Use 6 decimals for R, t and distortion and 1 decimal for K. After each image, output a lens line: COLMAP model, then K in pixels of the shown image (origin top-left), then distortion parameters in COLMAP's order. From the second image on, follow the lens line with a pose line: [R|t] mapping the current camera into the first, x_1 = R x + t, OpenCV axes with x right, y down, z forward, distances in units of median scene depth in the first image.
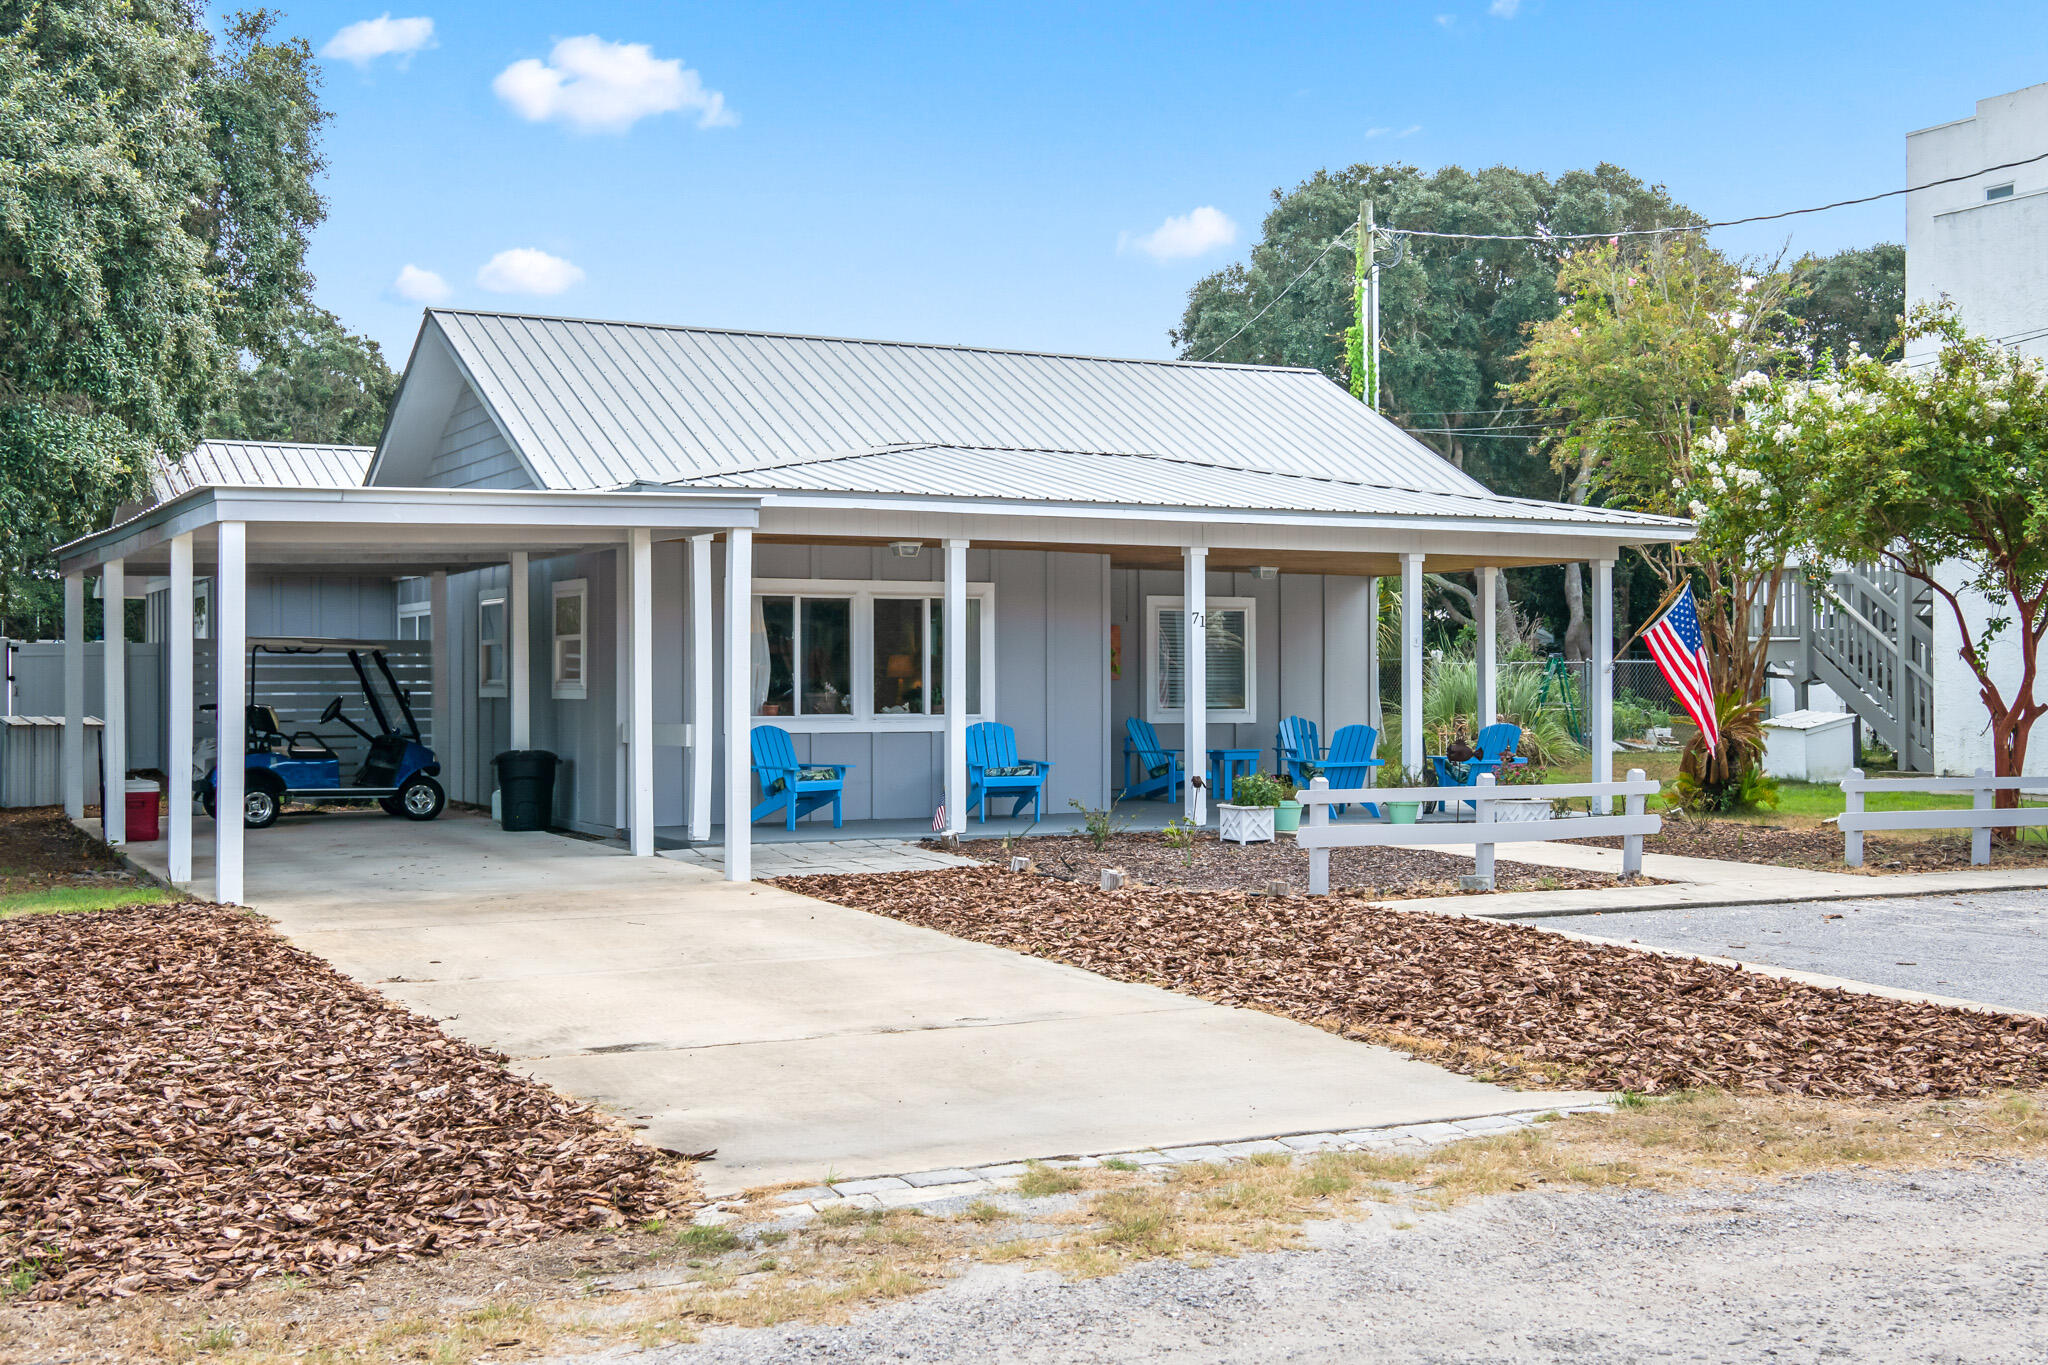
lens RADIAL K [[2372.3, 0, 1139.6], [0, 2372.3, 682.1], [0, 0, 1]] dist [-0.002404, 0.003293]
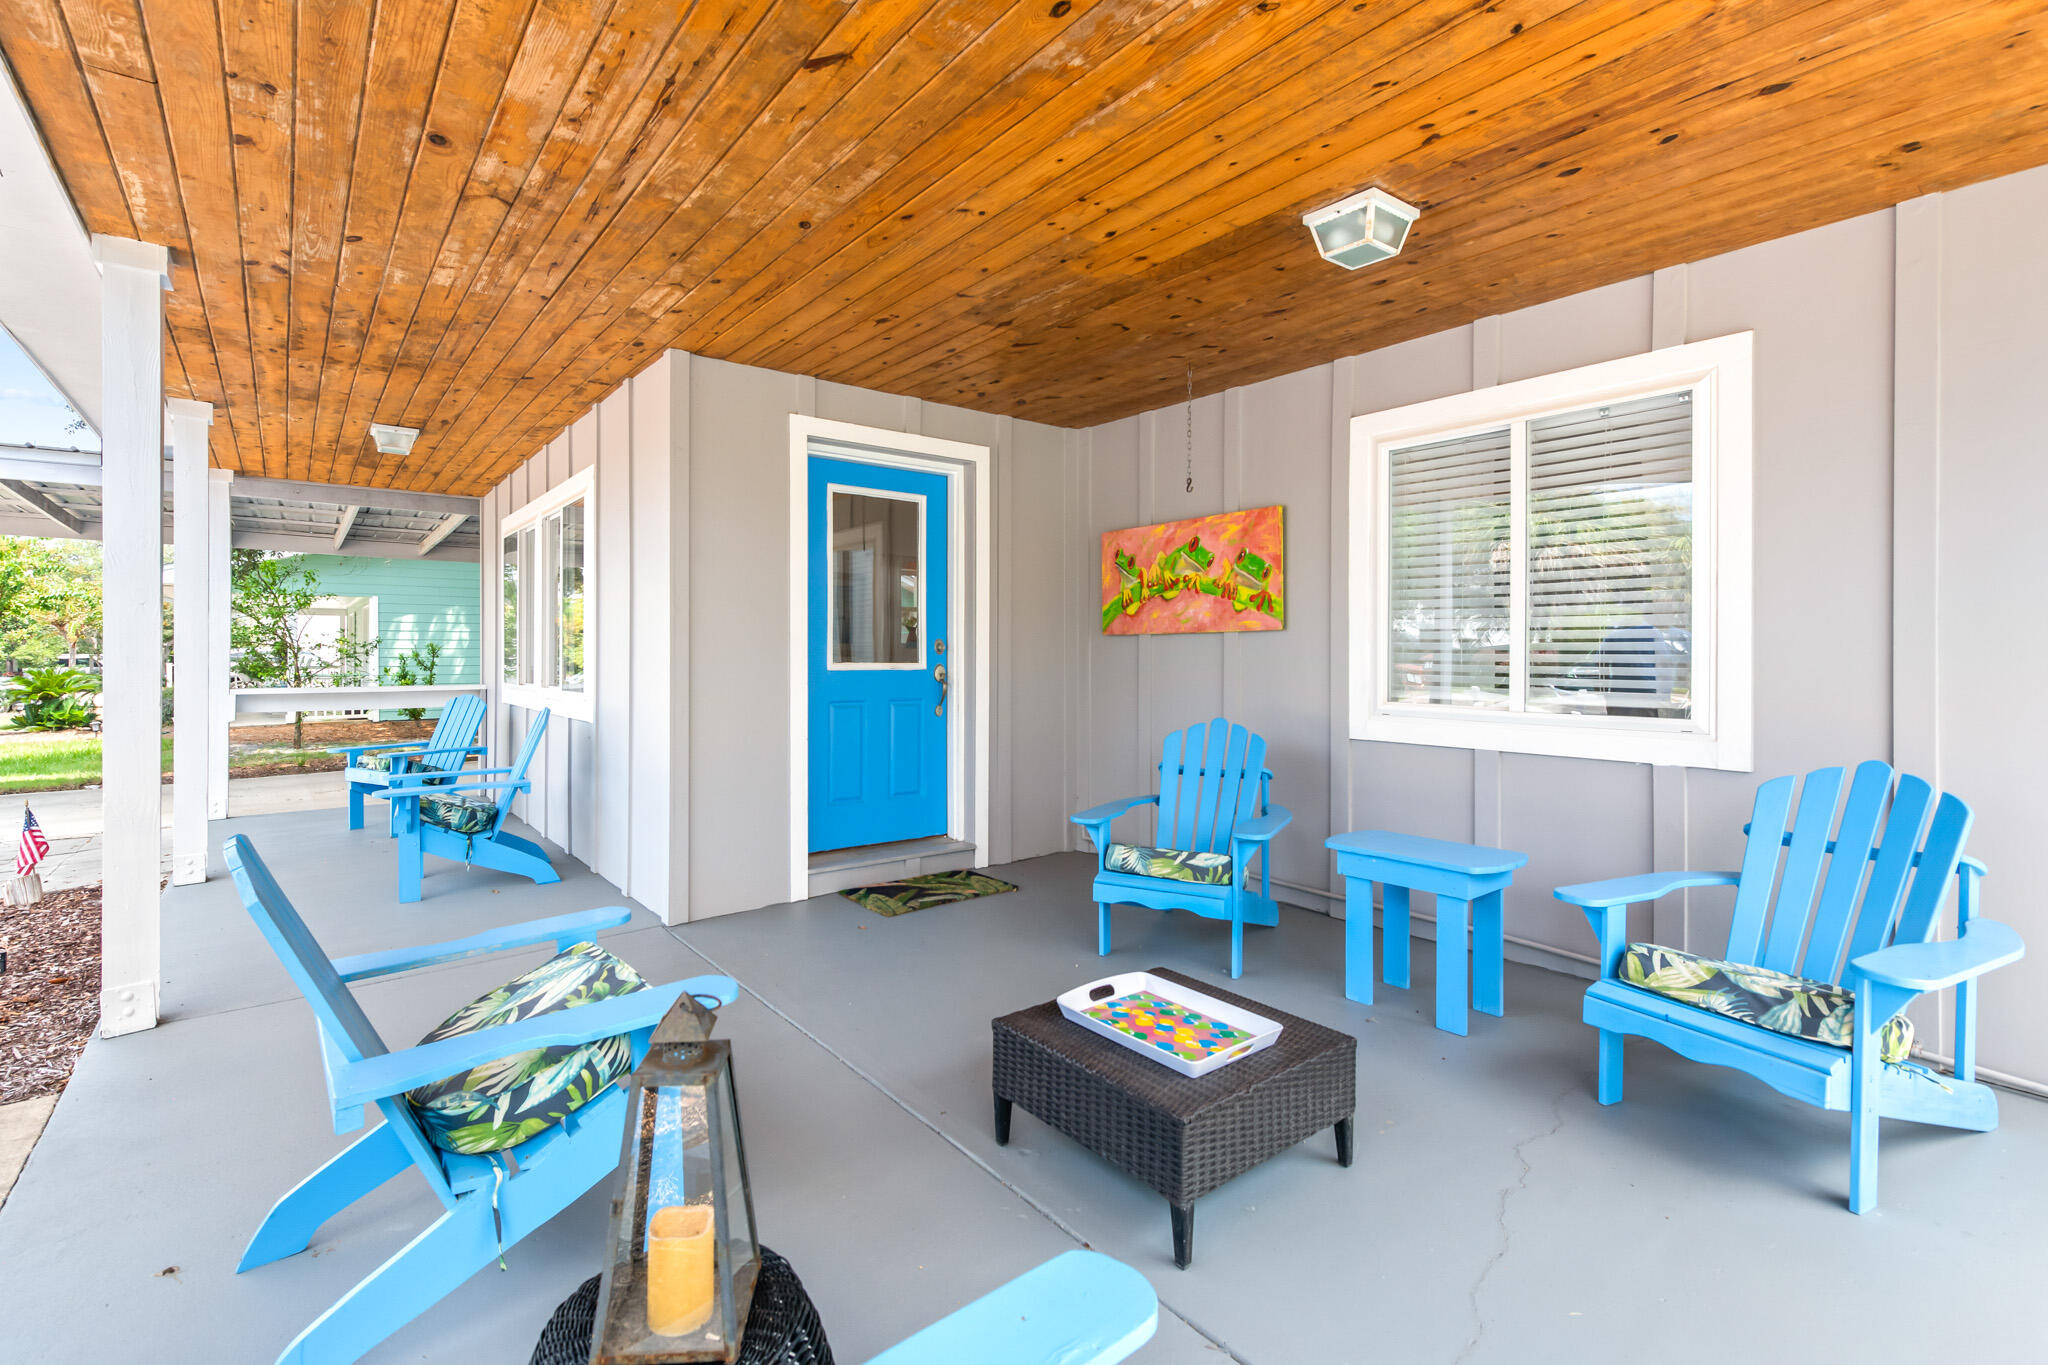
lens RADIAL K [[923.3, 0, 992.0], [0, 923.3, 657.7], [0, 0, 1]] dist [0.000349, -0.000096]
pose [[0.142084, 0.006304, -0.989834, 0.176354], [0.000414, 0.999979, 0.006428, 0.003502], [0.989854, -0.001323, 0.142079, 1.091445]]
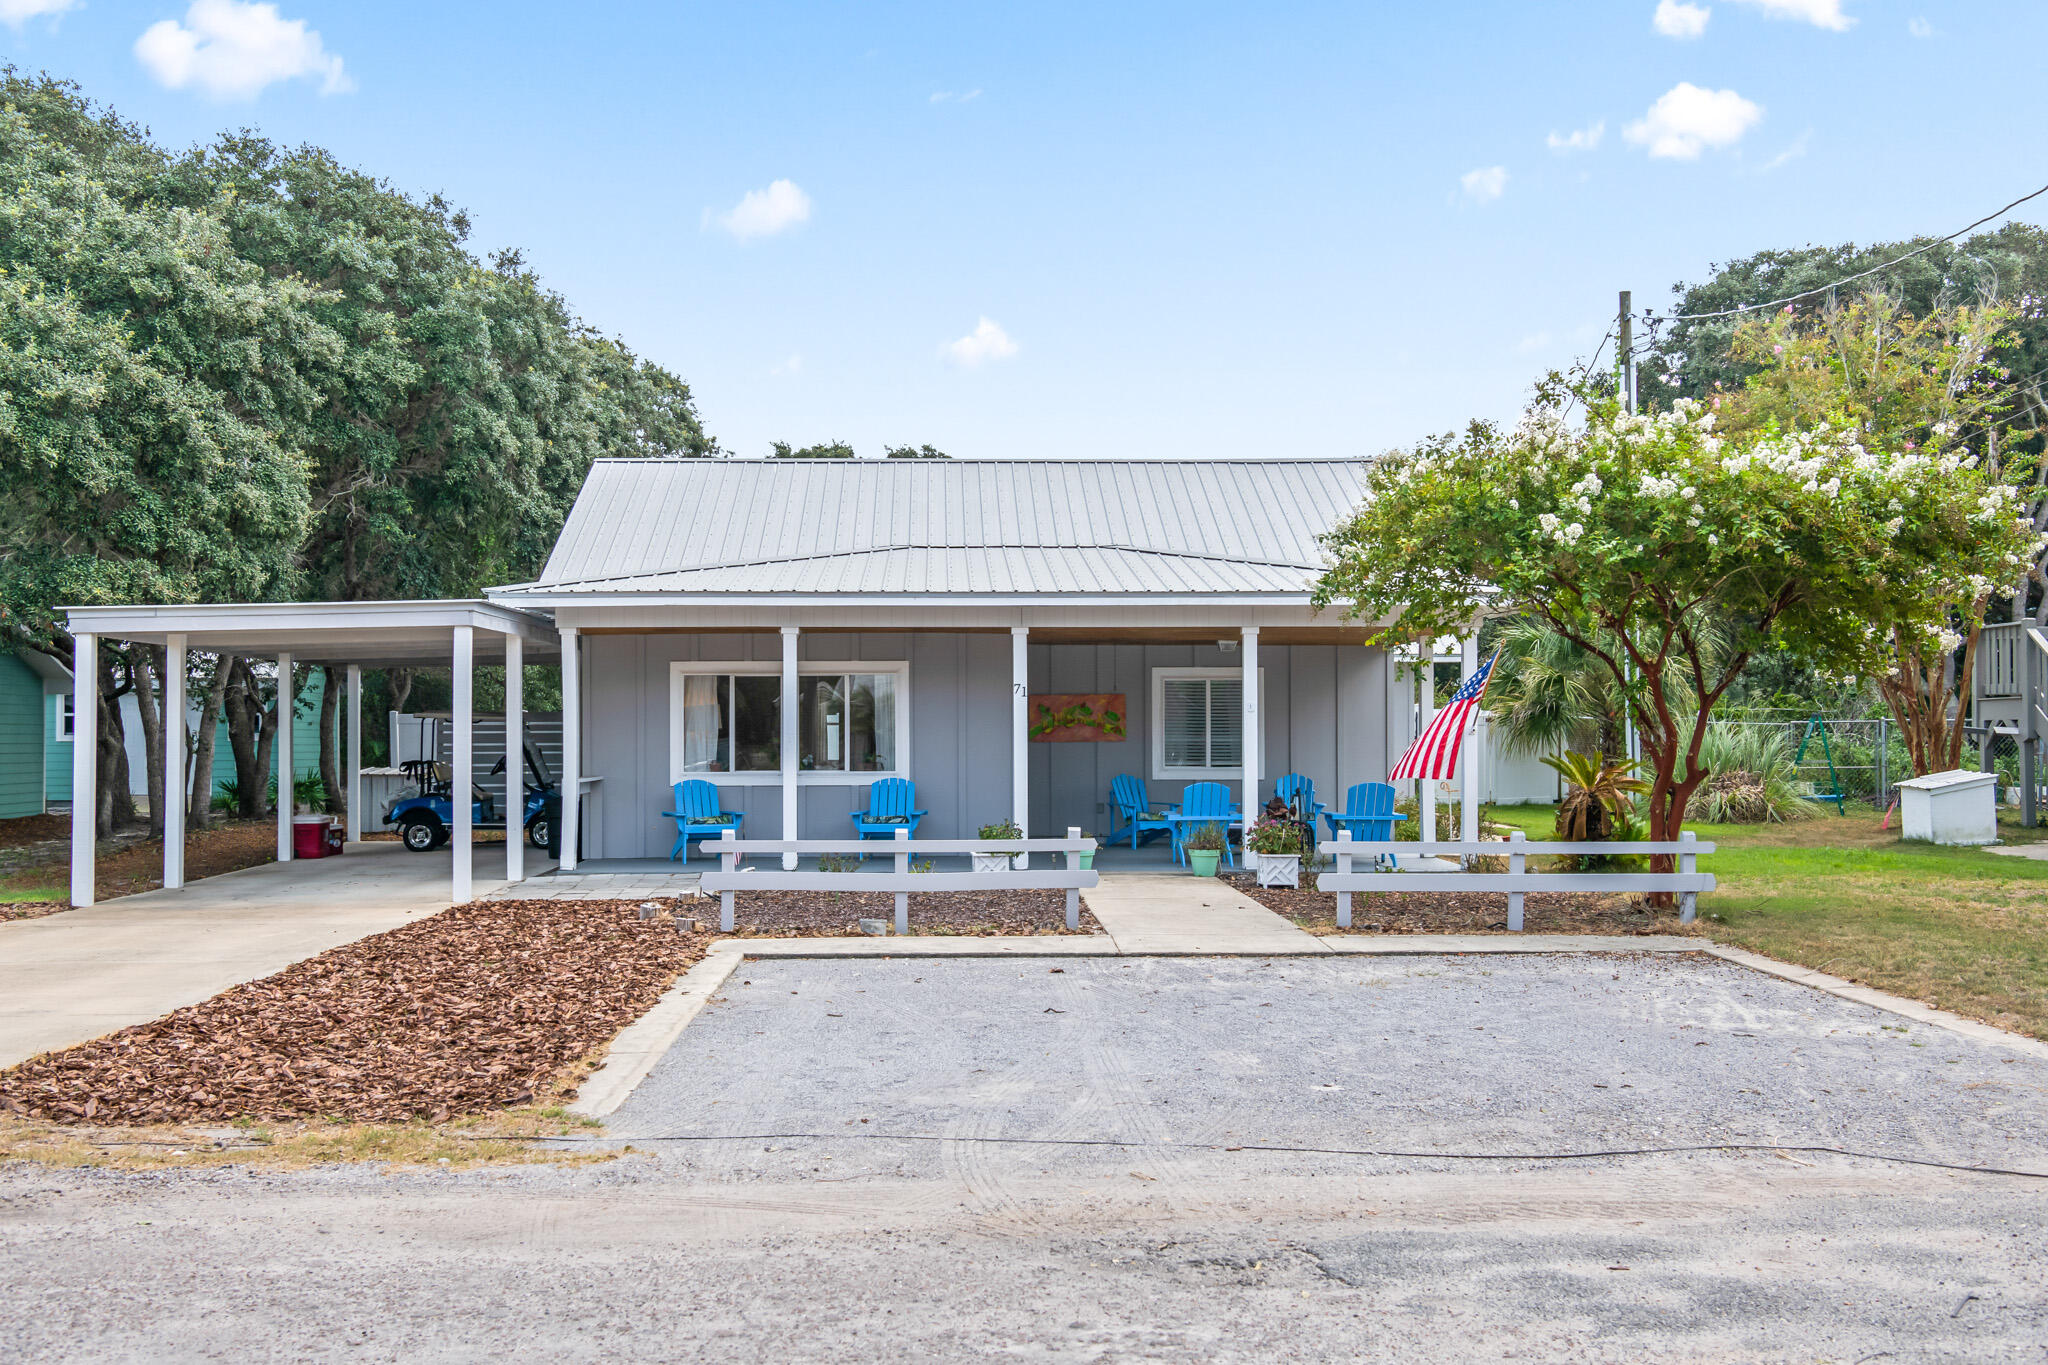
lens RADIAL K [[2013.8, 0, 1024.0], [0, 2013.8, 682.5], [0, 0, 1]] dist [-0.011522, -0.007310]
pose [[0.892642, -0.014596, -0.450529, 0.456817], [0.002304, 0.999610, -0.027821, -0.002735], [0.450760, 0.023796, 0.892328, 0.128686]]
